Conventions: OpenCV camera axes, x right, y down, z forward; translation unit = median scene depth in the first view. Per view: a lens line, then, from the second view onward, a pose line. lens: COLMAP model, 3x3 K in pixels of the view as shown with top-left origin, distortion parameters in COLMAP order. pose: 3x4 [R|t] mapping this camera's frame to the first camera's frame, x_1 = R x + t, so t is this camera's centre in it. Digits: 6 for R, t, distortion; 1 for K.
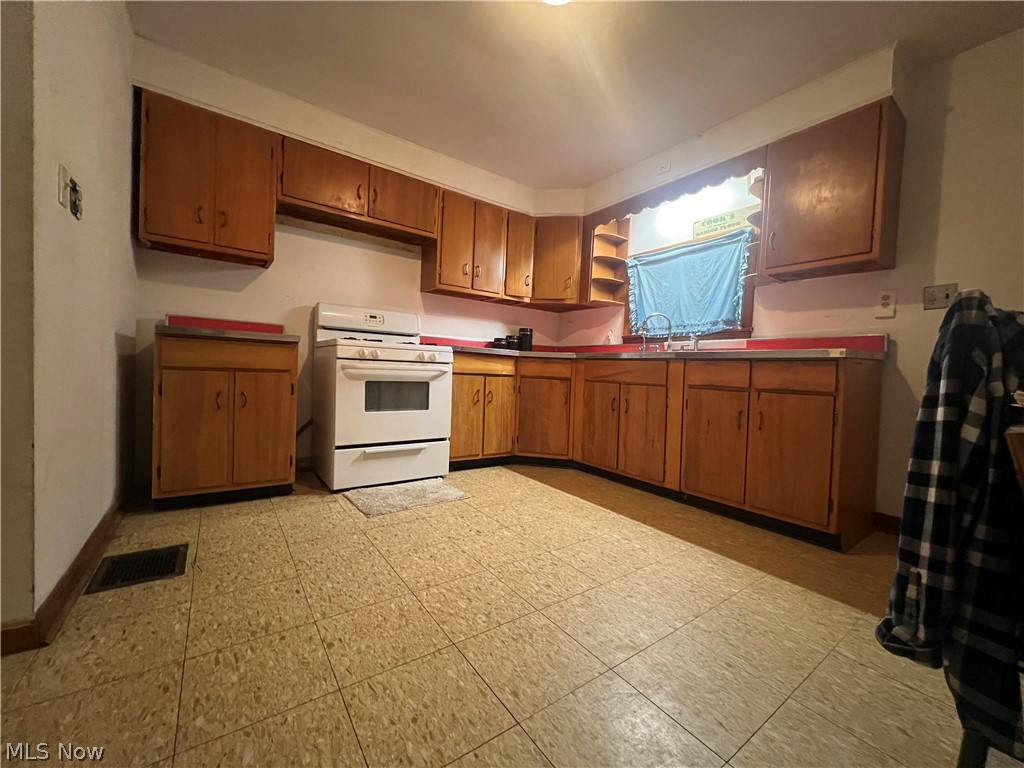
lens RADIAL K [[414.0, 0, 511.1], [0, 414.0, 380.7], [0, 0, 1]] dist [-0.001902, -0.000228]
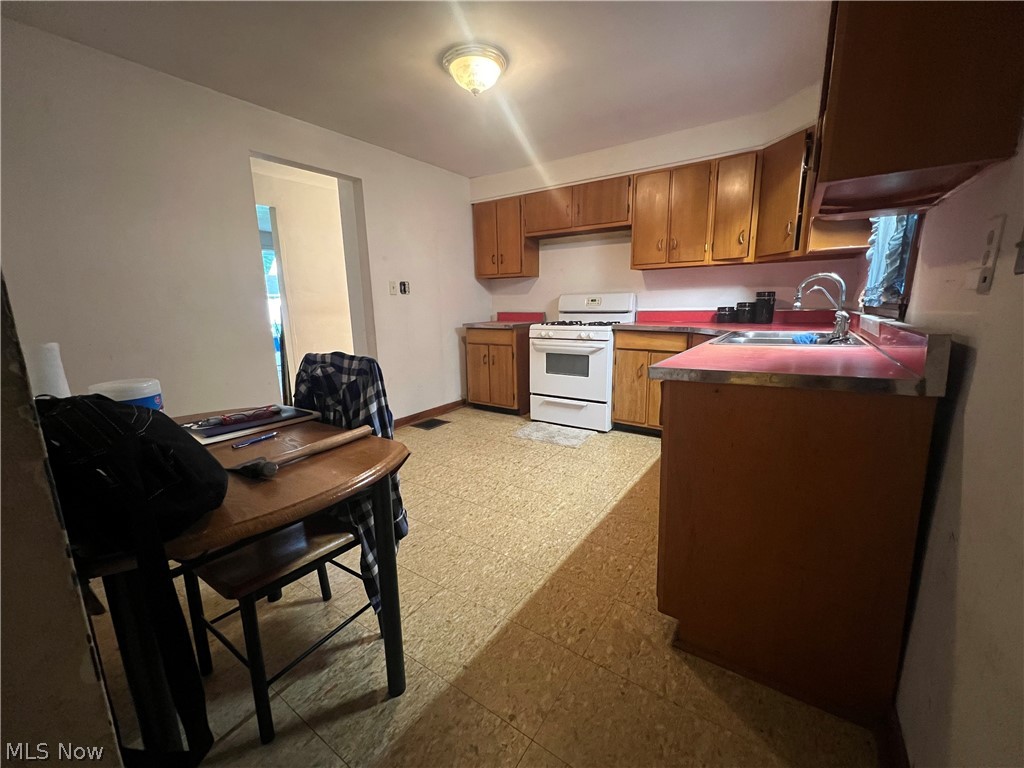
lens RADIAL K [[414.0, 0, 507.3], [0, 414.0, 382.6], [0, 0, 1]] dist [-0.001902, -0.000228]
pose [[0.321614, 0.138487, -0.936689, 0.942041], [0.008758, 0.988769, 0.149194, -0.108702], [0.946830, -0.056186, 0.316789, 0.366296]]
